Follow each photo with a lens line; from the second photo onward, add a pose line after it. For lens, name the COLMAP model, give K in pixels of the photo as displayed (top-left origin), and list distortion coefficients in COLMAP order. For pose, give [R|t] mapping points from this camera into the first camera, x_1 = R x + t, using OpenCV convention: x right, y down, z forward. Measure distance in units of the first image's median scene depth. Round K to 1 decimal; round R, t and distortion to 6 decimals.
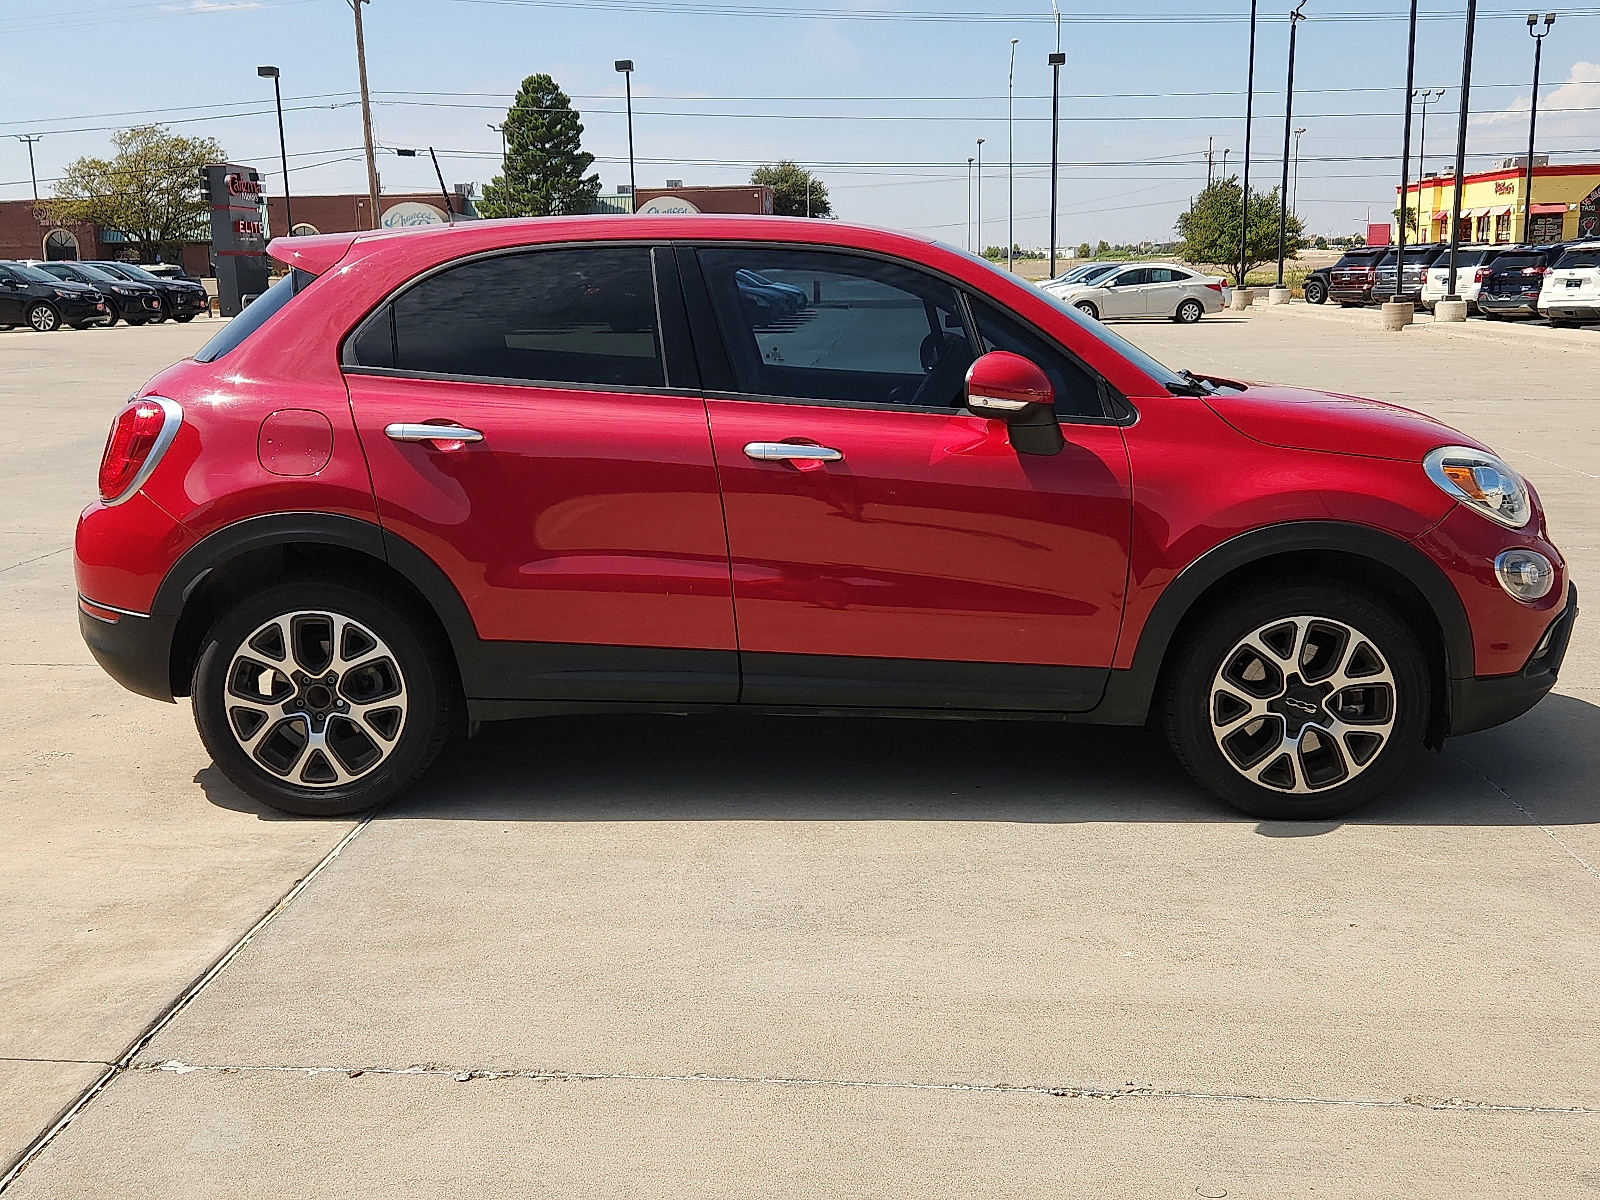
lens RADIAL K [[1609.6, 0, 798.6], [0, 1609.6, 542.4], [0, 0, 1]] dist [0.114812, -0.179266]
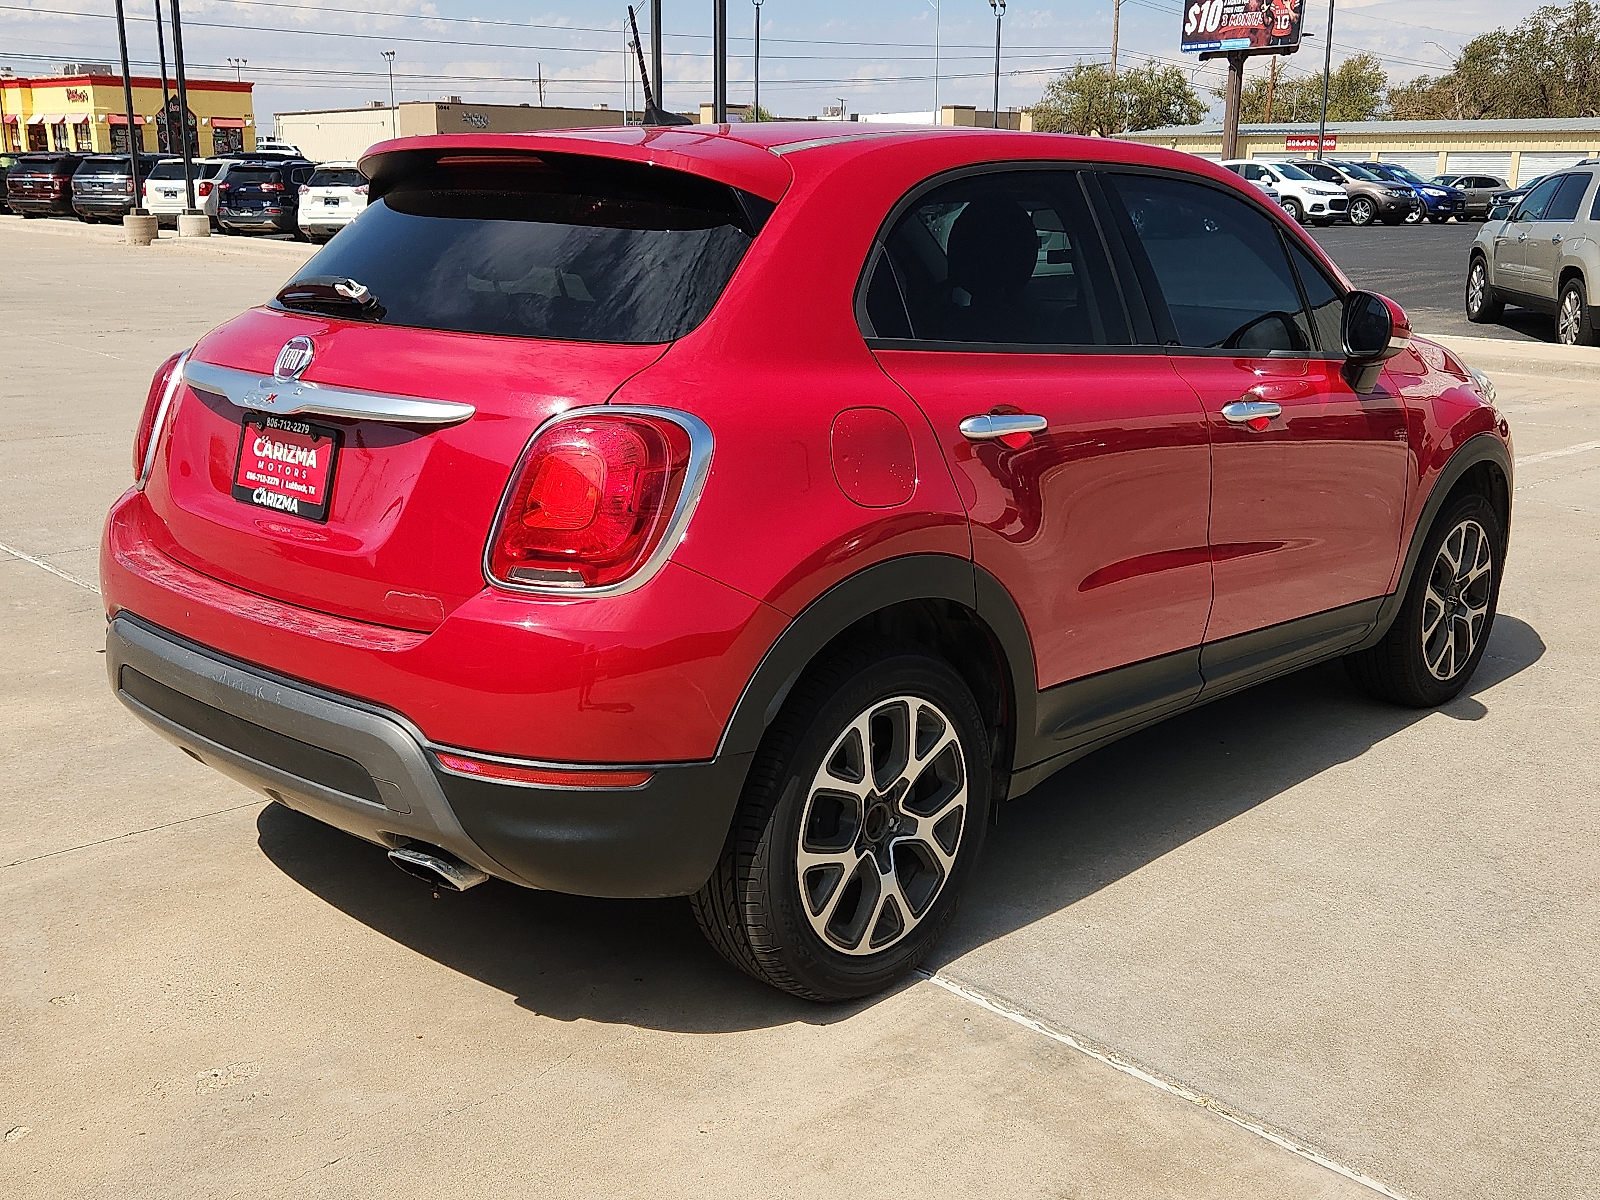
lens RADIAL K [[1609.6, 0, 798.6], [0, 1609.6, 542.4], [0, 0, 1]] dist [0.114812, -0.179266]
pose [[0.666617, -0.136129, 0.732864, -0.118748], [0.096984, 0.990665, 0.095799, -0.013479], [-0.739064, 0.007215, 0.673597, 0.082892]]
